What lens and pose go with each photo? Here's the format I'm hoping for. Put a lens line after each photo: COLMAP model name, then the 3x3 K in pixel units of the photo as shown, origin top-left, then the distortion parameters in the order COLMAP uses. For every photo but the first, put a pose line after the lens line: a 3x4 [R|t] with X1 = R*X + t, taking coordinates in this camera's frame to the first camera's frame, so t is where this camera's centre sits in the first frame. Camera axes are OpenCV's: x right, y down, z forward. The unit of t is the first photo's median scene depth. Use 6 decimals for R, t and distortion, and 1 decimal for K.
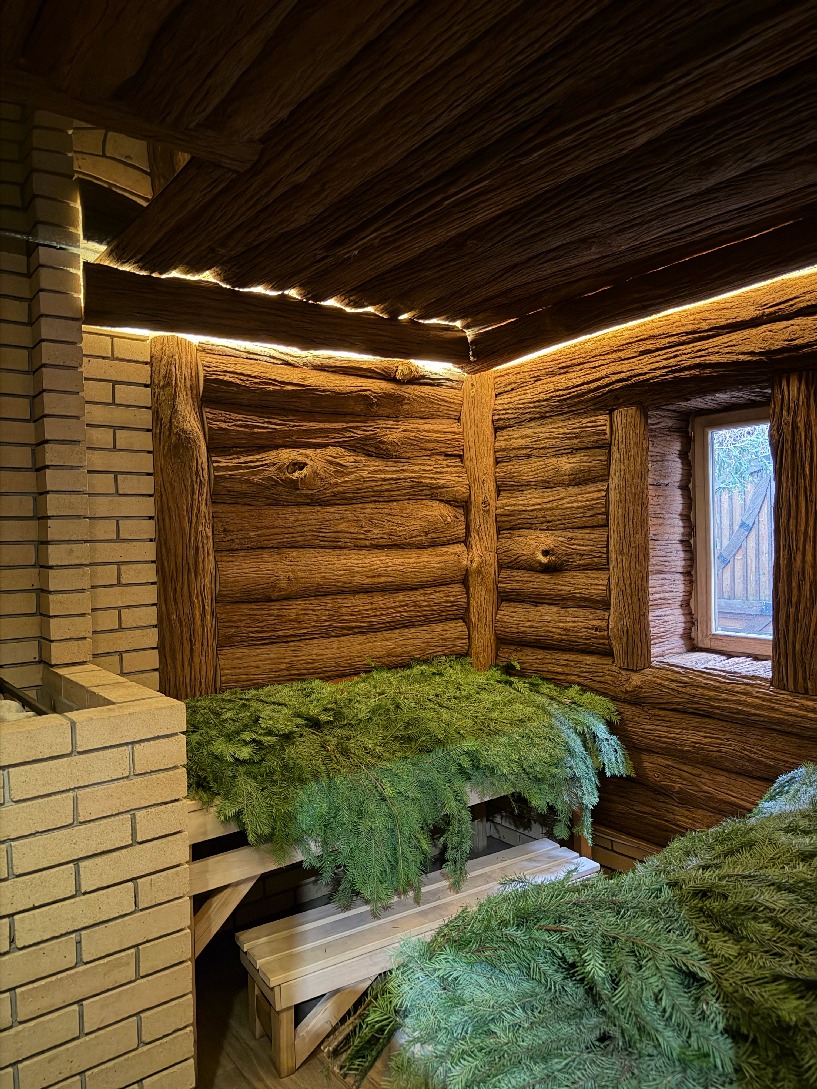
lens RADIAL K [[766.2, 0, 407.7], [0, 766.2, 550.4], [0, 0, 1]] dist [0.063688, -0.072225]
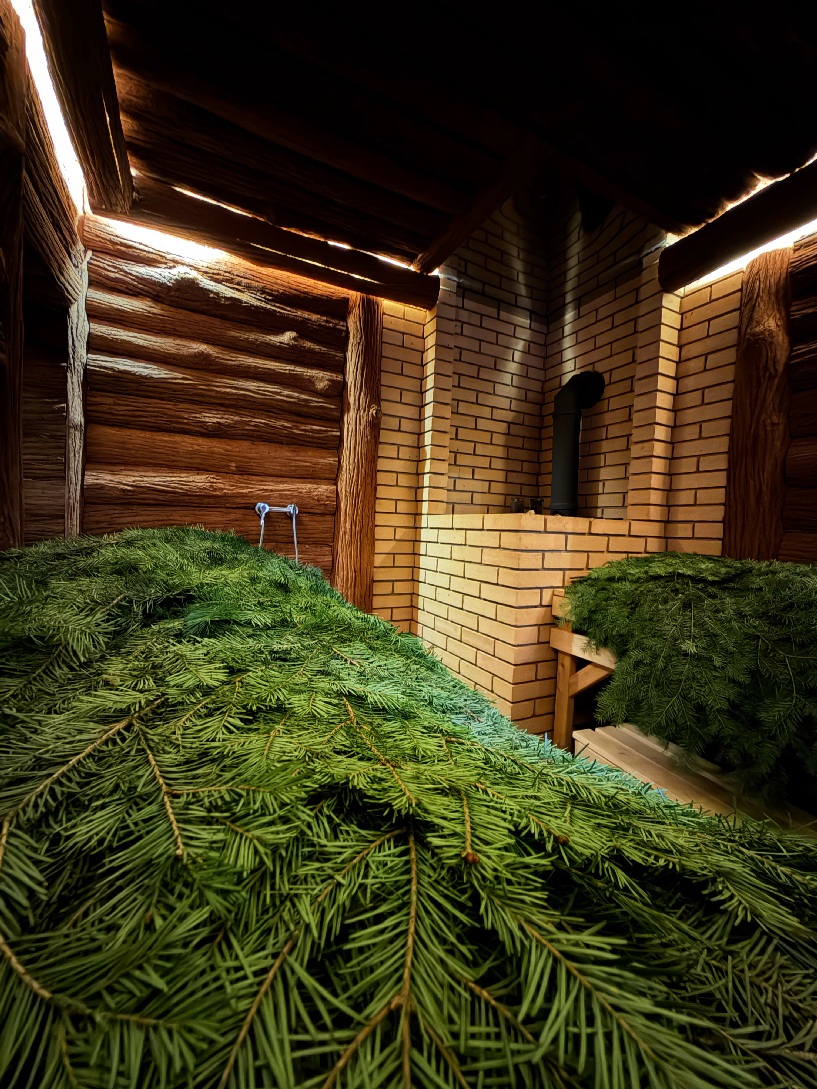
lens RADIAL K [[434.3, 0, 408.8], [0, 434.3, 543.9], [0, 0, 1]] dist [0.001689, 0.000146]
pose [[-0.179854, 0.058102, -0.981976, 0.445485], [-0.058361, 0.995865, 0.069613, 0.137683], [0.981961, 0.069829, -0.175720, 0.604473]]
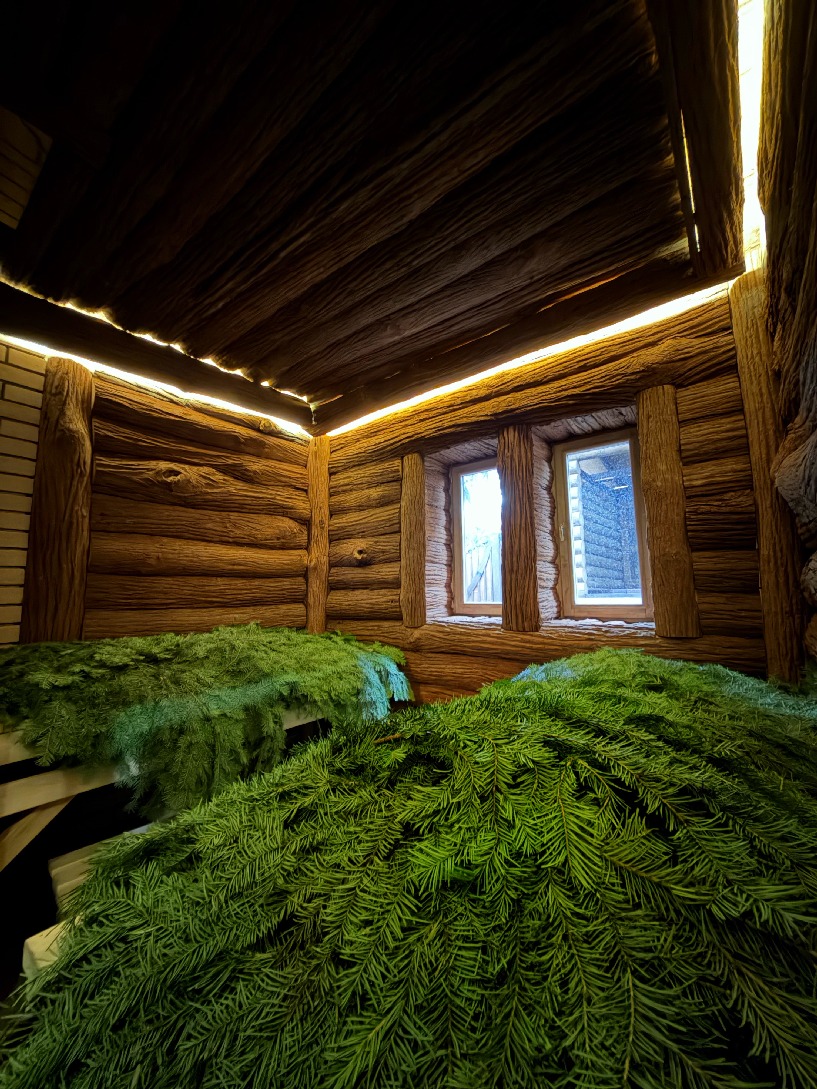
lens RADIAL K [[434.3, 0, 409.8], [0, 434.3, 541.9], [0, 0, 1]] dist [0.001689, 0.000146]
pose [[0.967659, 0.043213, 0.248532, 0.074868], [-0.006846, 0.989354, -0.145369, 0.120294], [-0.252168, 0.138966, 0.957653, 0.201373]]
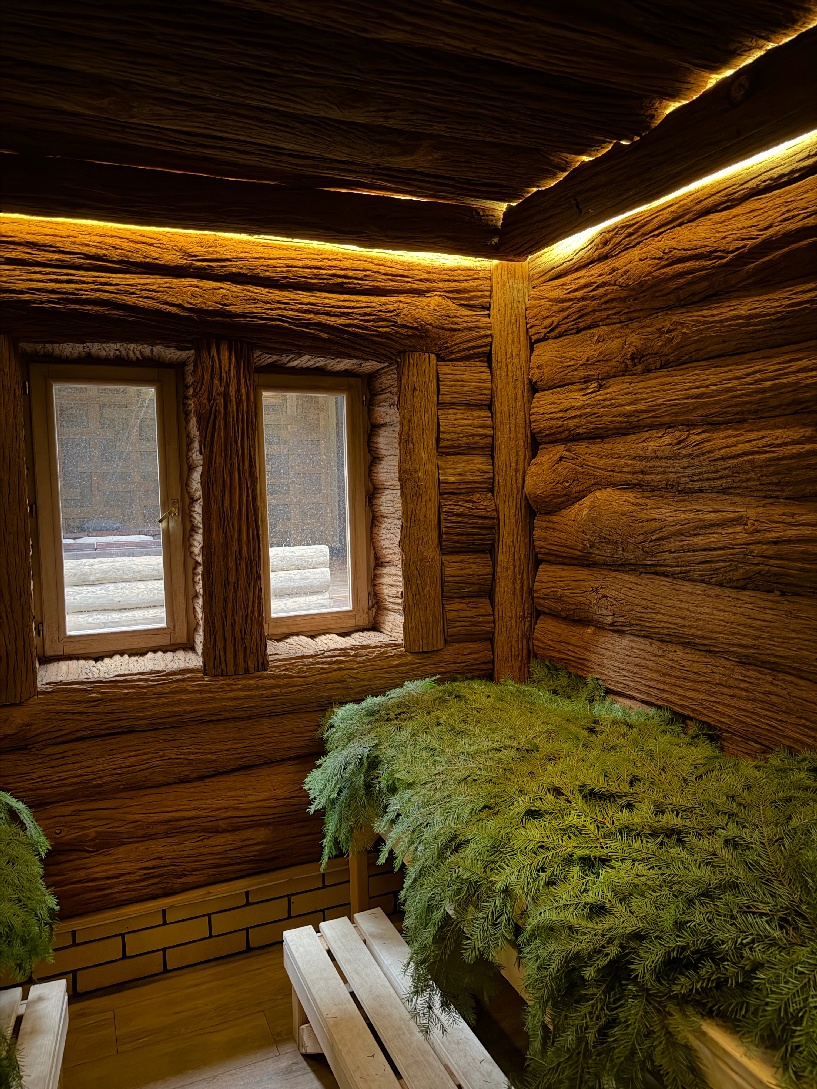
lens RADIAL K [[766.2, 0, 406.3], [0, 766.2, 550.0], [0, 0, 1]] dist [0.063688, -0.072225]
pose [[0.239963, -0.059583, 0.968952, -0.329395], [0.034224, 0.998014, 0.052894, -0.014772], [-0.970179, 0.020469, 0.241526, 0.492778]]
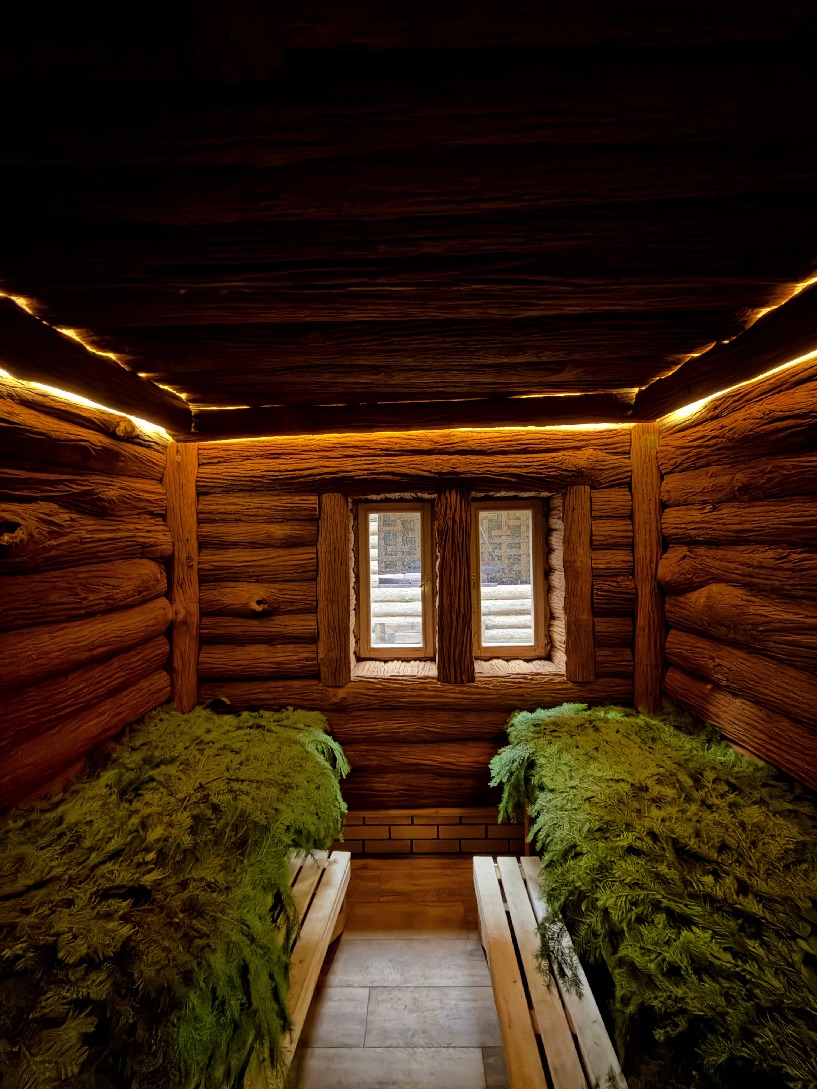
lens RADIAL K [[434.3, 0, 409.9], [0, 434.3, 541.8], [0, 0, 1]] dist [0.001689, 0.000146]
pose [[0.619550, 0.010072, 0.784893, -0.244782], [0.017244, 0.999502, -0.026437, -0.080785], [-0.784768, 0.029914, 0.619067, 0.444082]]
